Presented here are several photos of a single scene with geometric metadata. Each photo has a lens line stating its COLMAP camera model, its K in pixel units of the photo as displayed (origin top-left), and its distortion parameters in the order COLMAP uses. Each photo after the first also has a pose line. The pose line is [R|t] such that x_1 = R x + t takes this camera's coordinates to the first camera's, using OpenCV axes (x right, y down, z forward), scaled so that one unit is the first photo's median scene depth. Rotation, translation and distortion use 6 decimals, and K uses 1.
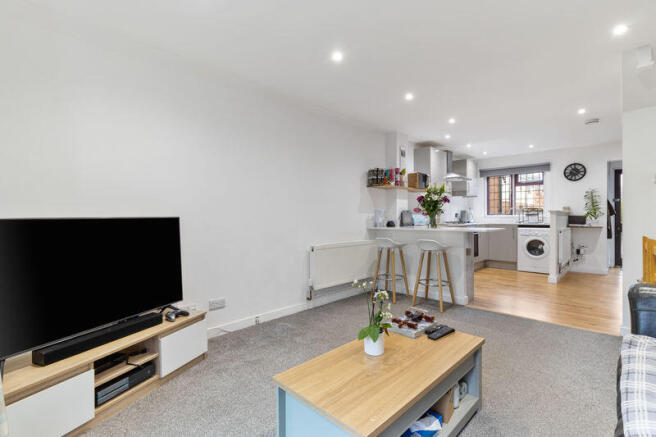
lens RADIAL K [[307.4, 0, 332.1], [0, 307.4, 216.5], [0, 0, 1]] dist [0.000880, 0.000287]
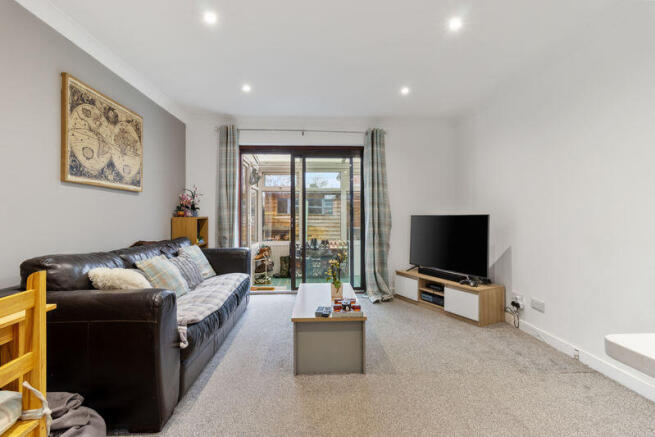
lens RADIAL K [[306.9, 0, 331.6], [0, 306.9, 216.5], [0, 0, 1]] dist [0.000880, 0.000287]
pose [[-0.677353, 0.005885, -0.735634, 0.373955], [0.006695, 0.999976, 0.001835, 0.001248], [0.735628, -0.003682, -0.677376, 0.574783]]
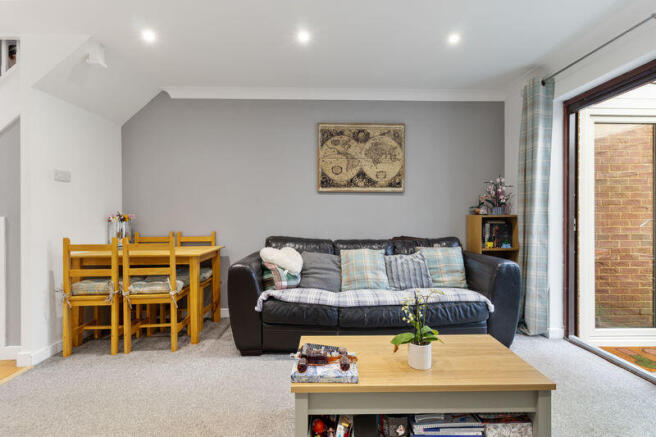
lens RADIAL K [[307.4, 0, 332.1], [0, 307.4, 216.5], [0, 0, 1]] dist [0.000880, 0.000287]
pose [[-0.716938, 0.000489, 0.697137, -0.093744], [0.002373, 0.999996, 0.001739, 0.002925], [-0.697133, 0.002901, -0.716936, 0.490815]]
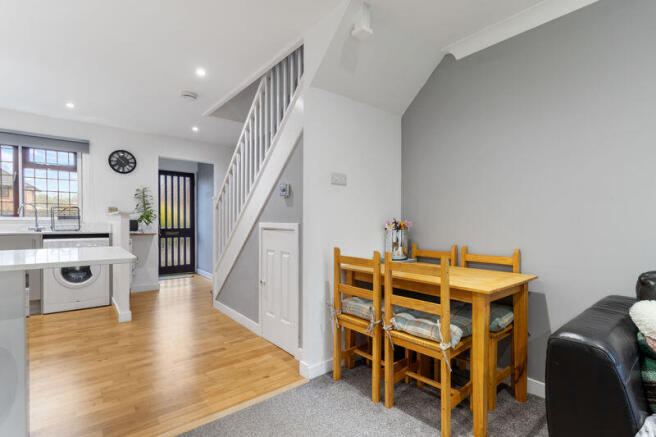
lens RADIAL K [[315.0, 0, 331.0], [0, 315.0, 227.7], [0, 0, 1]] dist [0.002727, 0.000643]
pose [[0.111238, -0.011896, 0.993723, 0.077759], [-0.006906, 0.999895, 0.012743, 0.003274], [-0.993770, -0.008281, 0.111144, 0.408018]]
